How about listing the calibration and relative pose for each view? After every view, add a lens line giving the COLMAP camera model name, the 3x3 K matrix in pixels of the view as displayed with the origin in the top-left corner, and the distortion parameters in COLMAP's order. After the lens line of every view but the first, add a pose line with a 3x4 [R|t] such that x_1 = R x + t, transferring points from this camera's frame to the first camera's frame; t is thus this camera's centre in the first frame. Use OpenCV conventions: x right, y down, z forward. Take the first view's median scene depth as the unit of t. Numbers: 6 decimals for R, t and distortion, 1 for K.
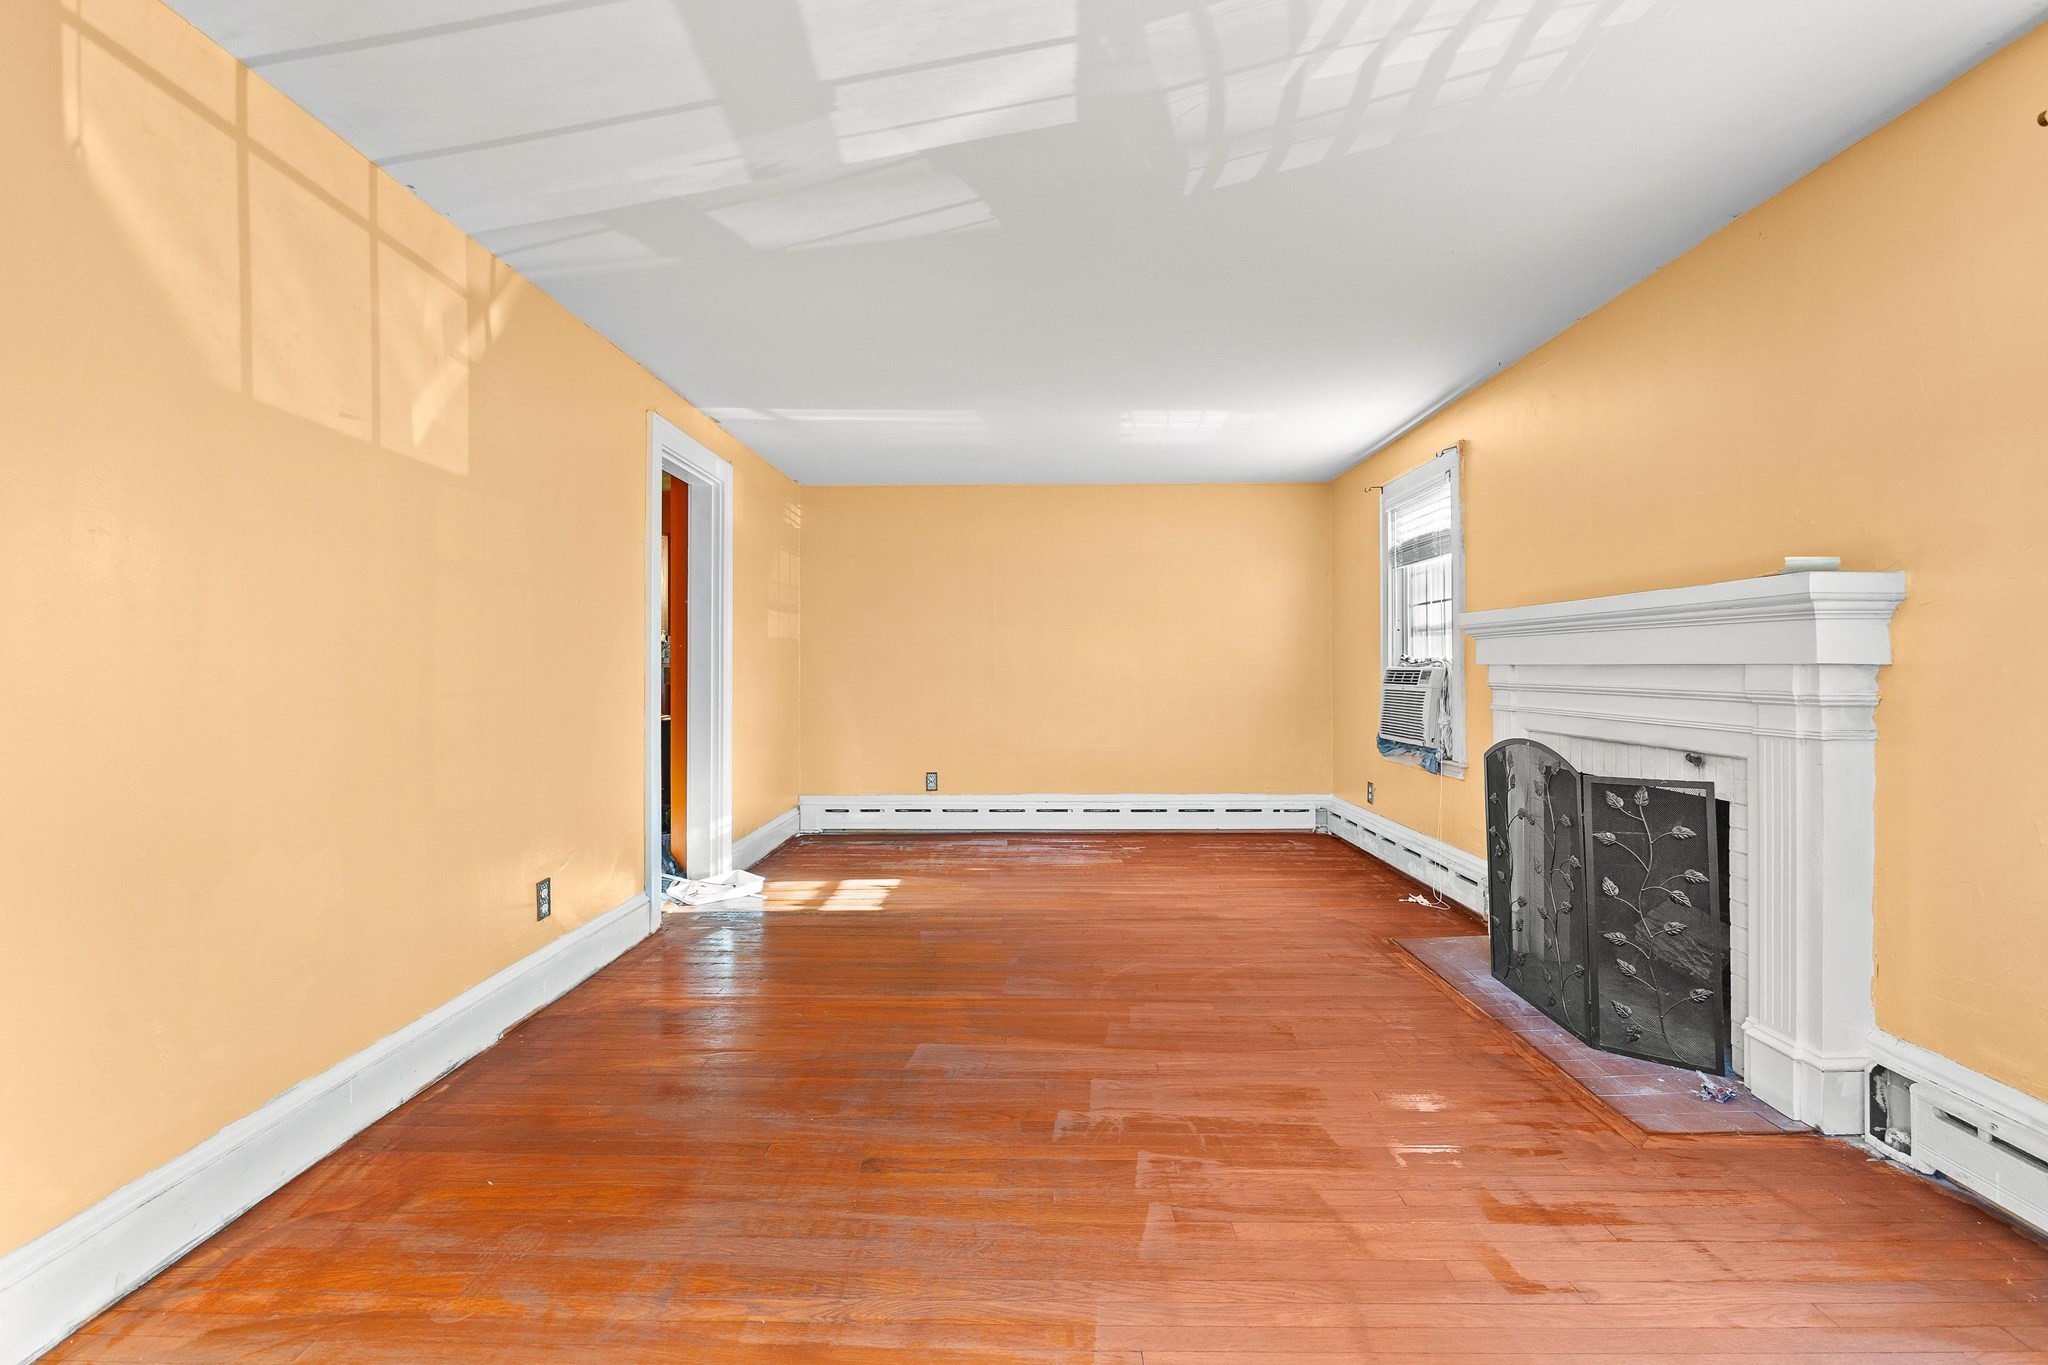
lens RADIAL K [[946.4, 0, 1030.3], [0, 946.4, 663.9], [0, 0, 1]] dist [-0.003728, -0.000473]
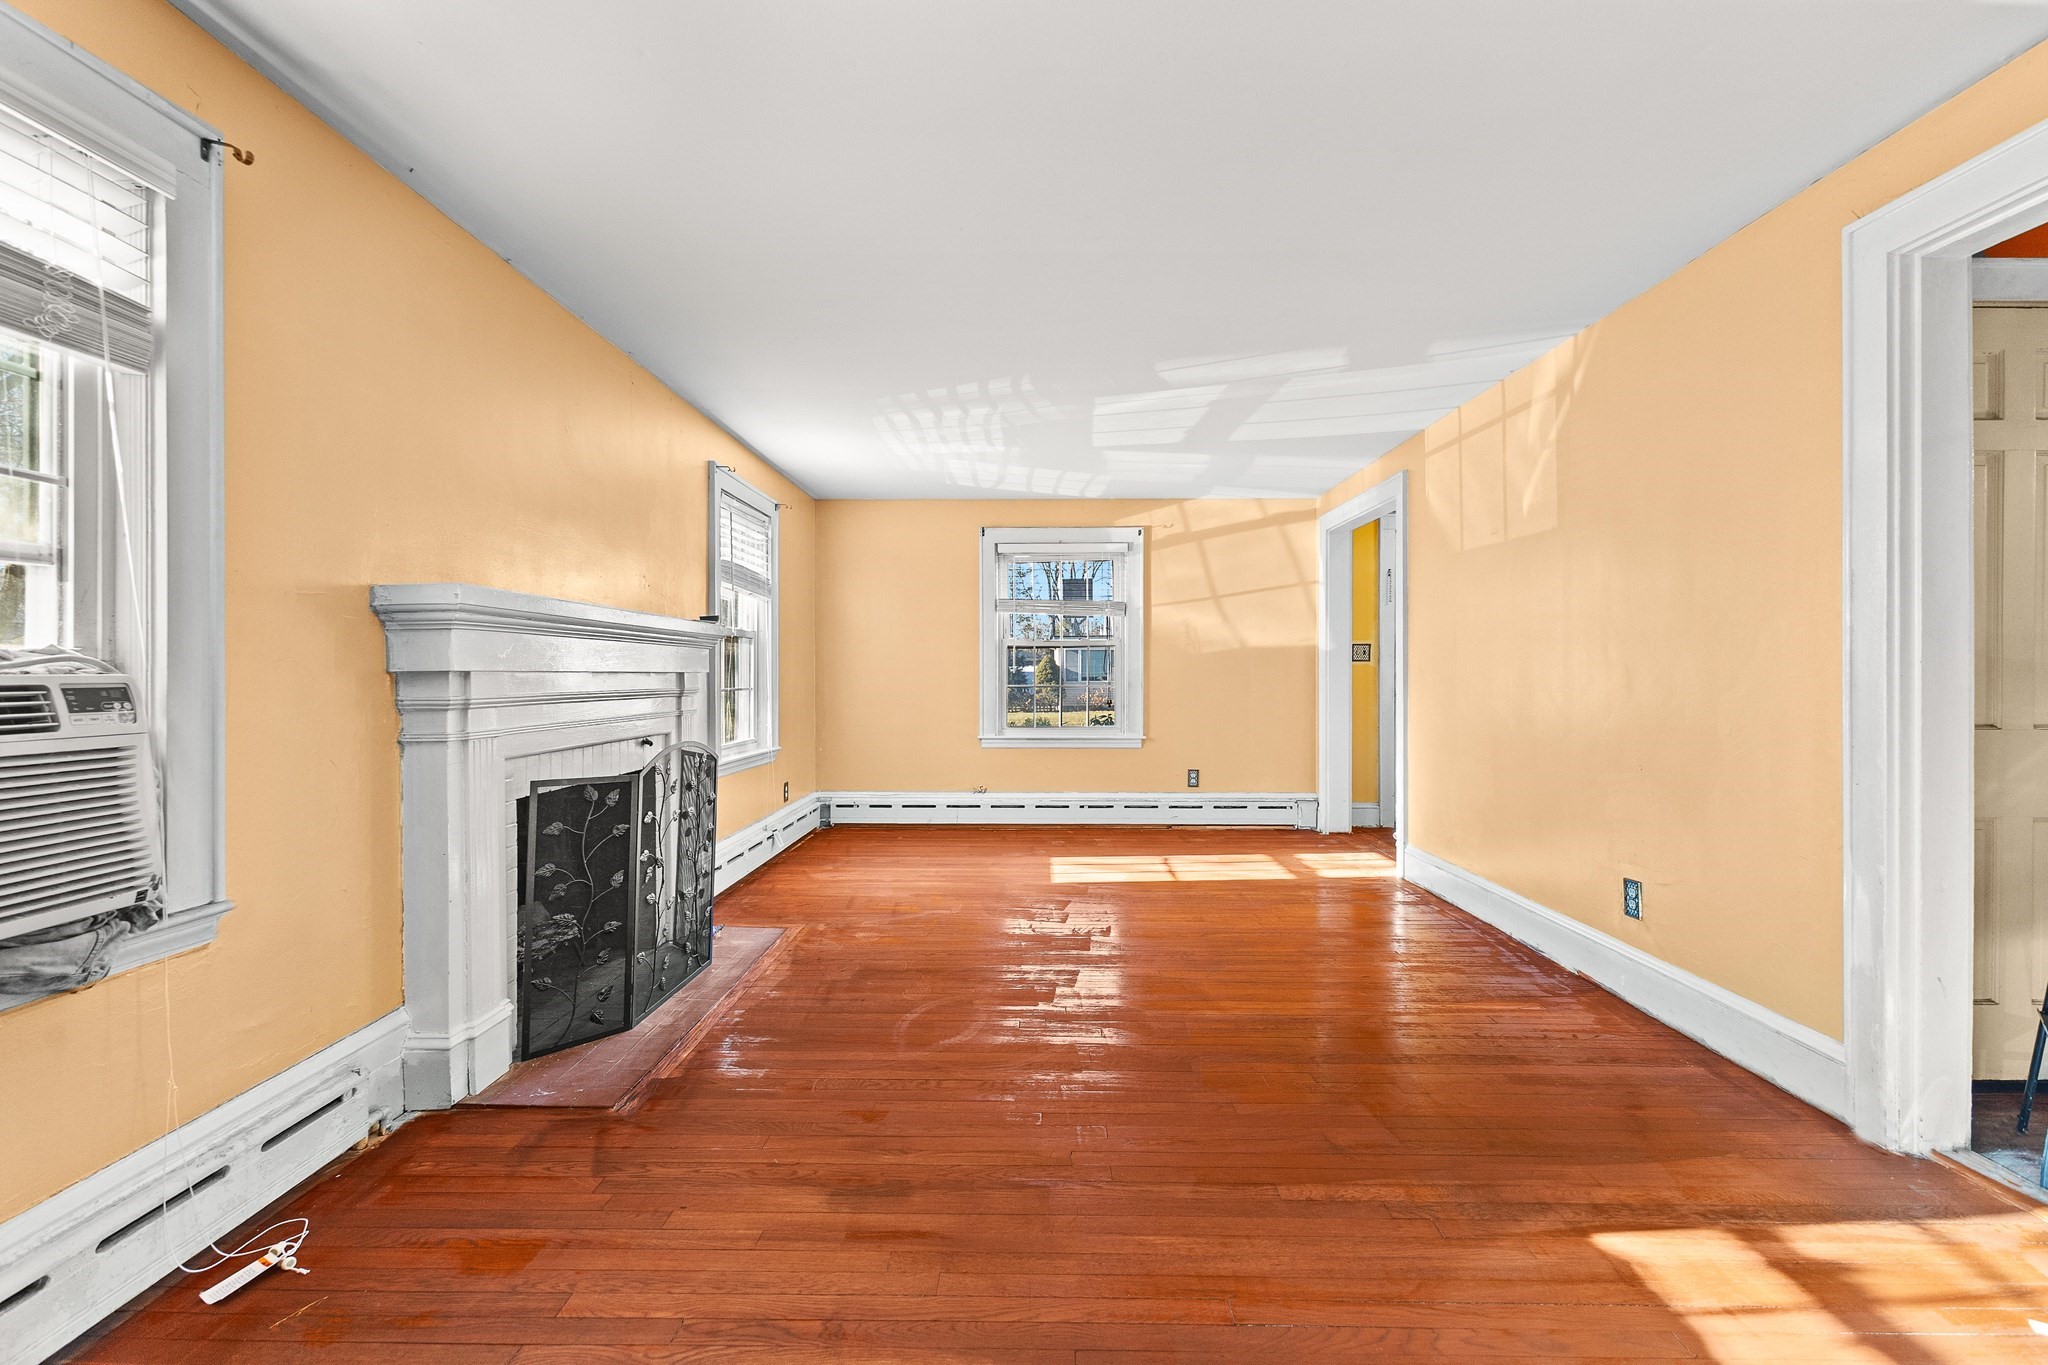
lens RADIAL K [[884.9, 0, 1017.1], [0, 884.9, 674.3], [0, 0, 1]] dist [0.003954, 0.000200]
pose [[-0.999959, 0.004752, 0.007643, 0.158324], [0.004726, 0.999983, -0.003421, 0.010510], [-0.007660, -0.003385, -0.999965, 2.278825]]
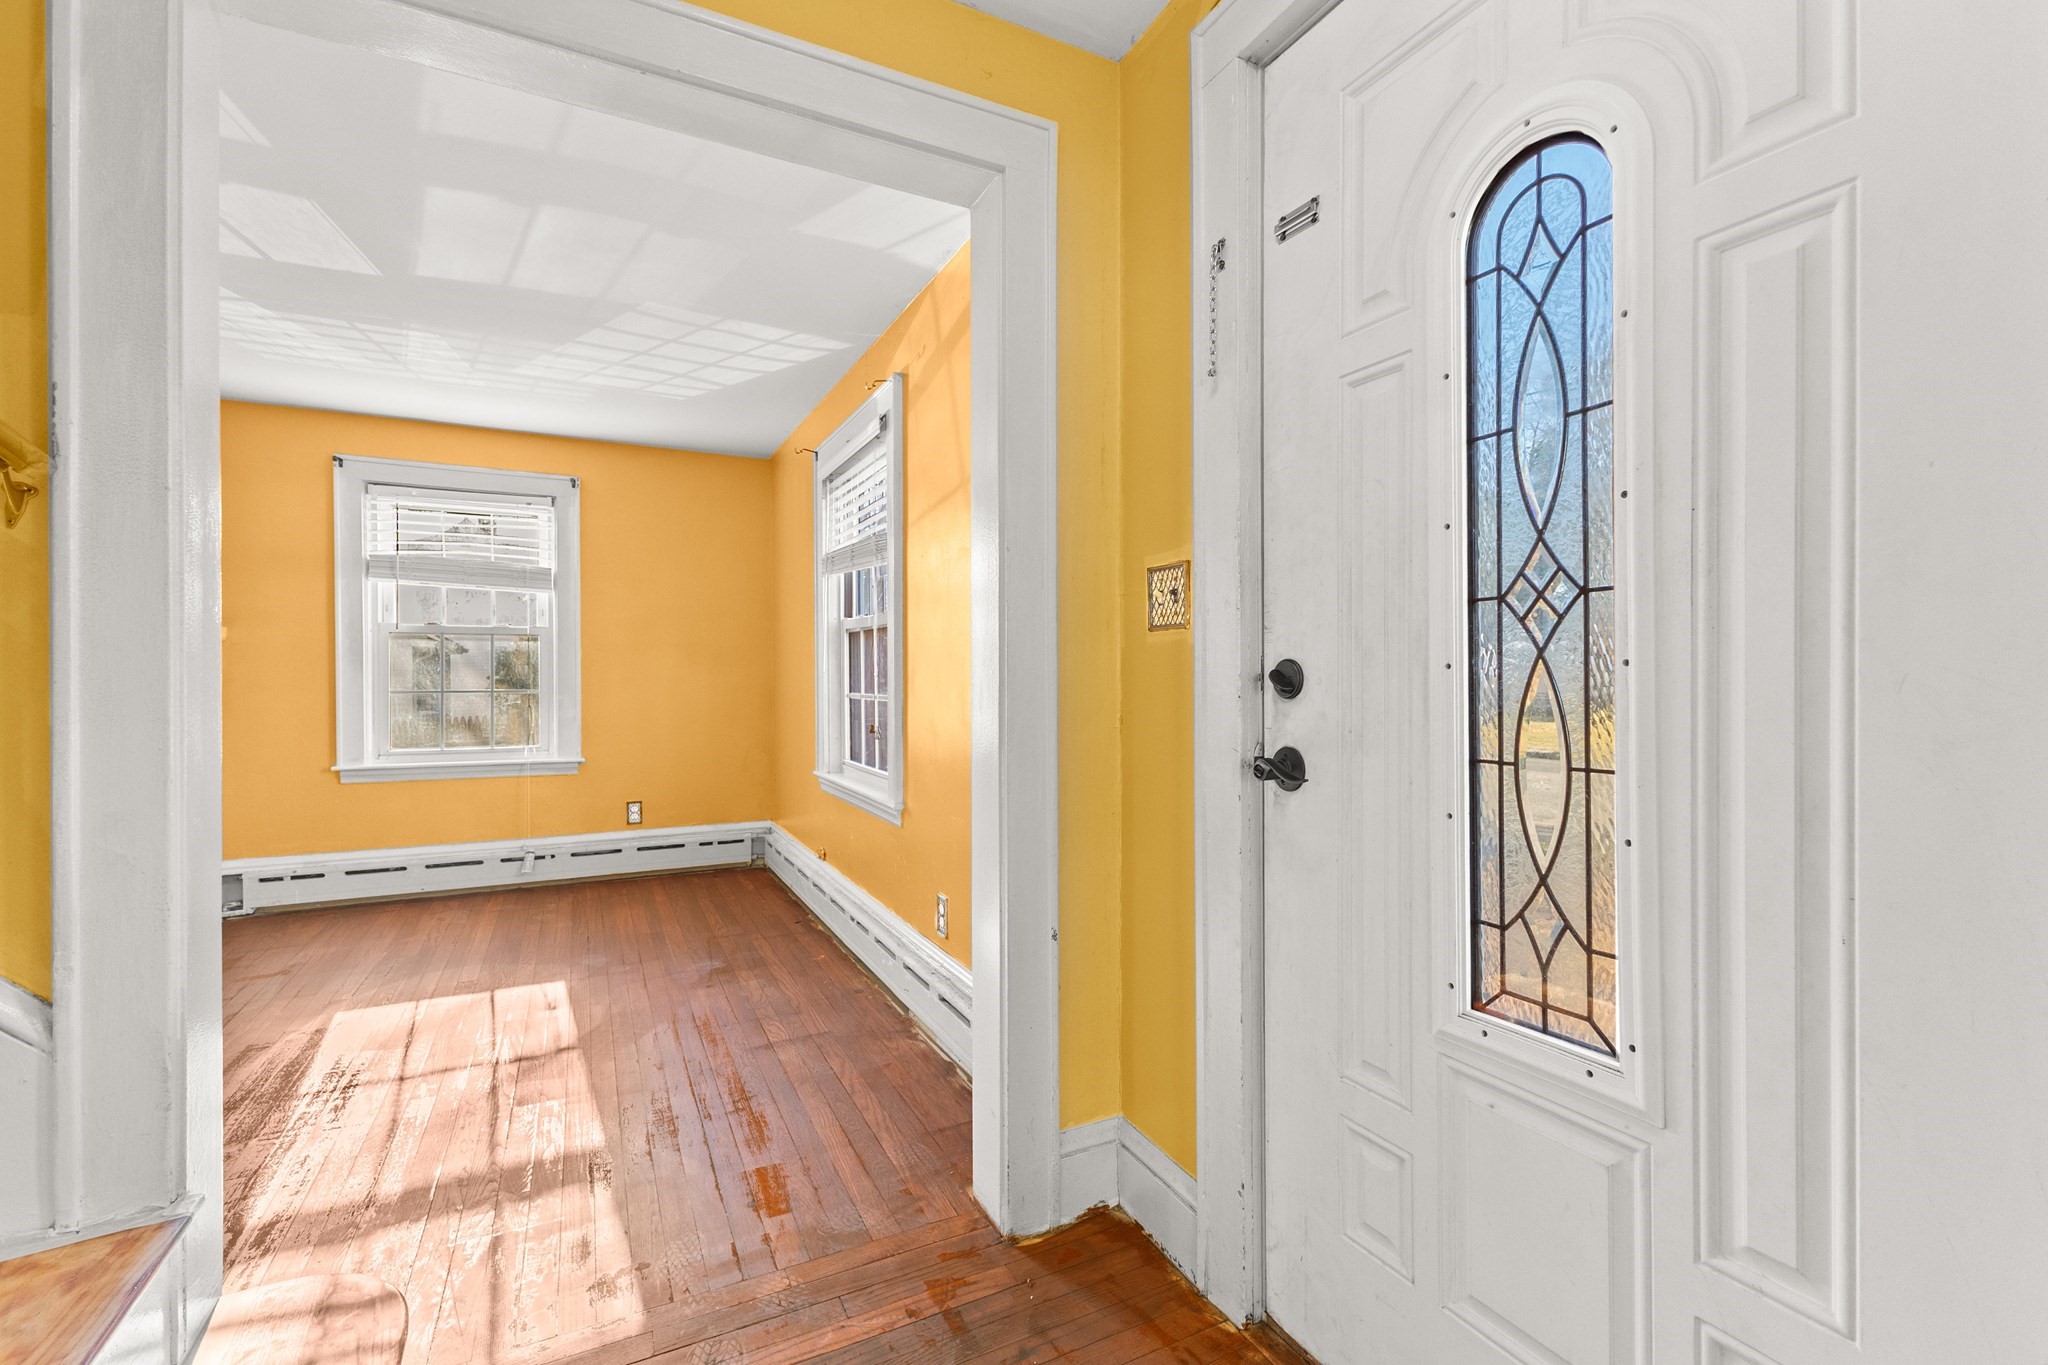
lens RADIAL K [[884.9, 0, 1037.4], [0, 884.9, 679.4], [0, 0, 1]] dist [0.003954, 0.000200]
pose [[-0.474020, -0.002413, 0.880511, -1.255088], [-0.003434, 0.999994, 0.000891, 0.005221], [-0.880507, -0.002602, -0.474026, 0.298358]]
